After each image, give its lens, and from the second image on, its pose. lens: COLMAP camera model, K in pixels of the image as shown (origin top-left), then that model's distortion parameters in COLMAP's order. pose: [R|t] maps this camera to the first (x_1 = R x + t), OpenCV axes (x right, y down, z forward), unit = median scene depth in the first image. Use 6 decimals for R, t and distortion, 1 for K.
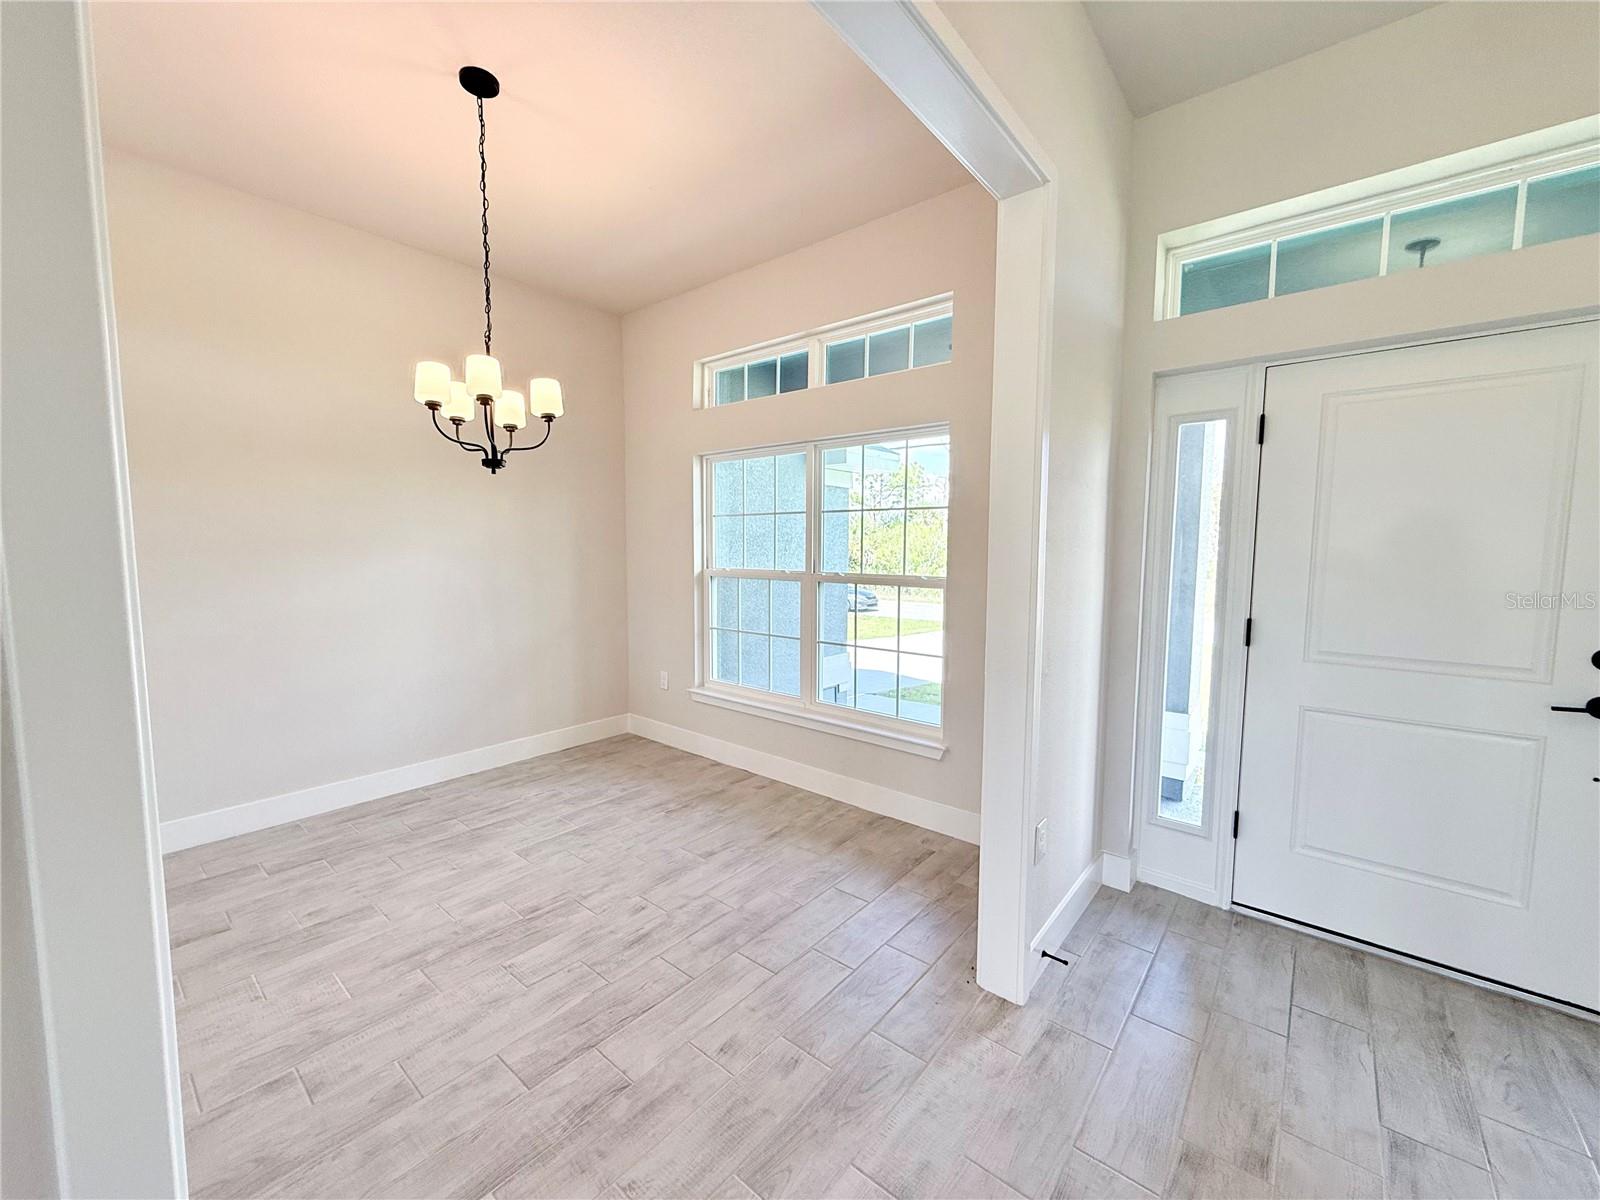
lens RADIAL K [[633.9, 0, 797.1], [0, 633.9, 597.3], [0, 0, 1]] dist [-0.001589, -0.000037]
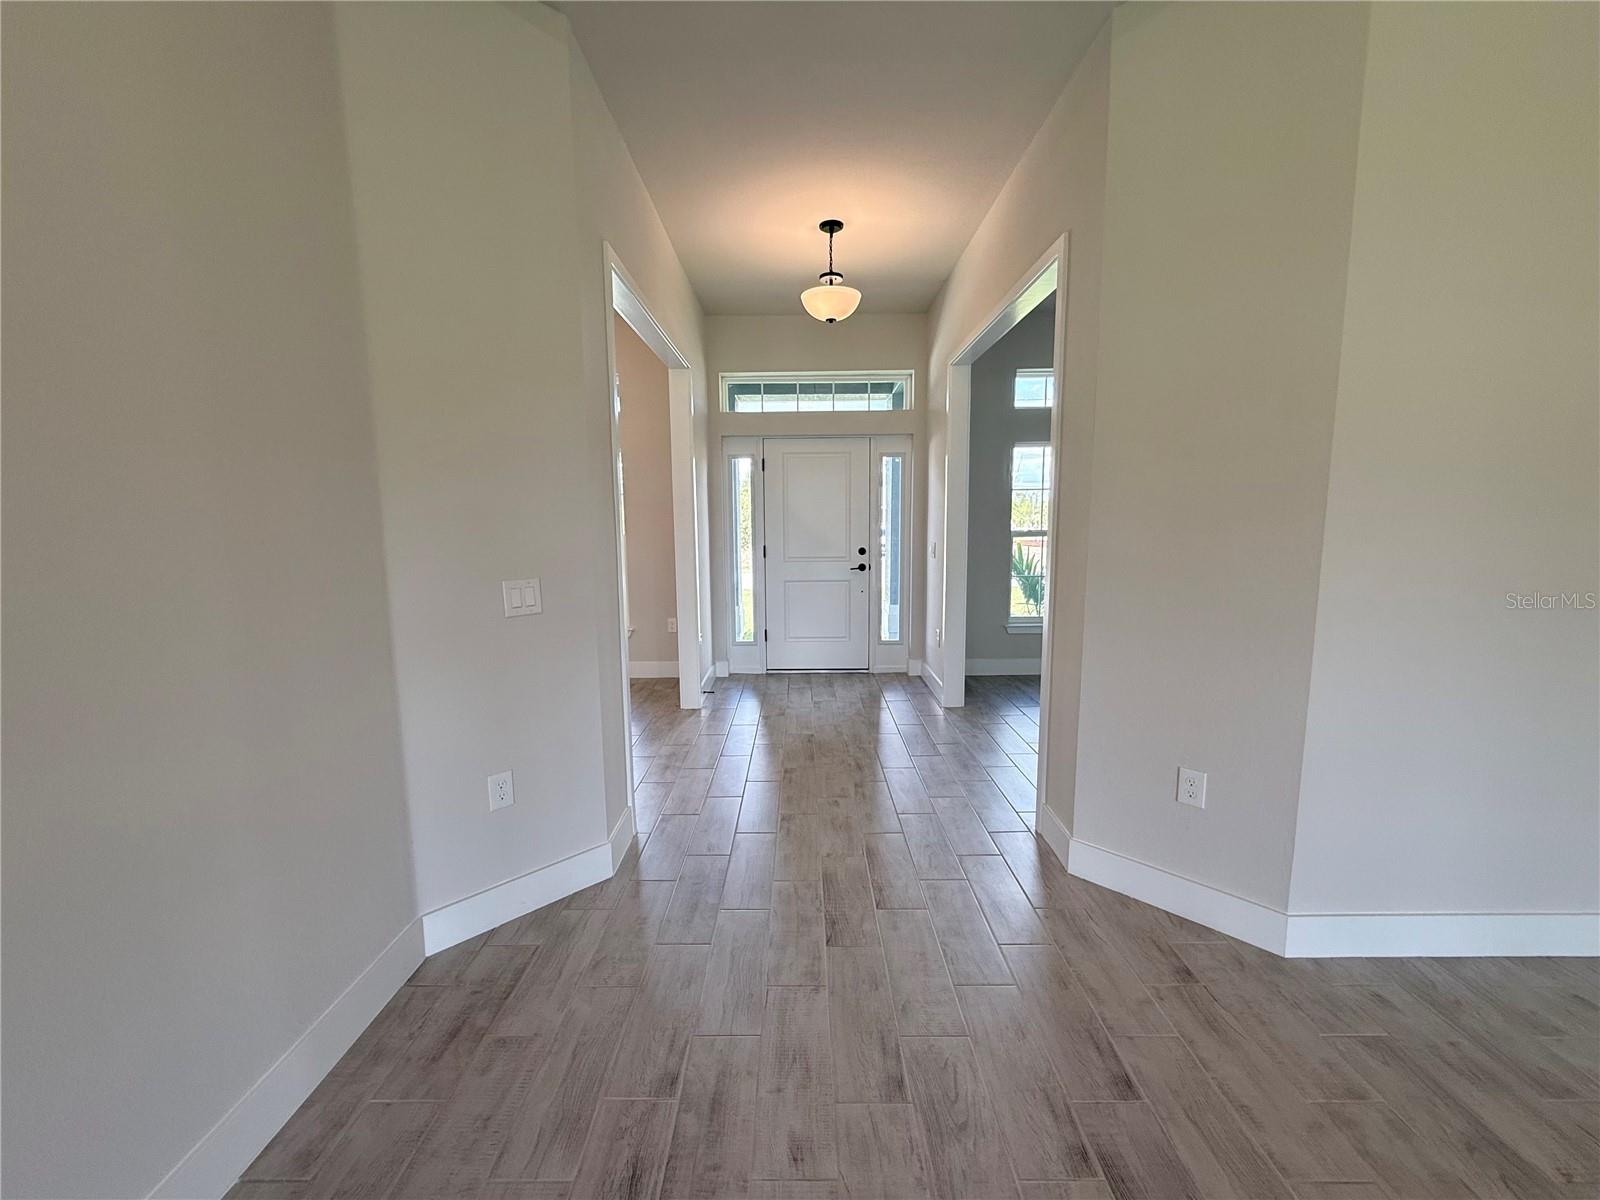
lens RADIAL K [[632.9, 0, 795.7], [0, 632.9, 595.3], [0, 0, 1]] dist [0.000454, -0.000035]
pose [[0.770898, -0.091095, 0.630411, -0.733192], [0.065392, 0.995810, 0.063930, 0.078080], [-0.633593, -0.008060, 0.773625, -0.940710]]
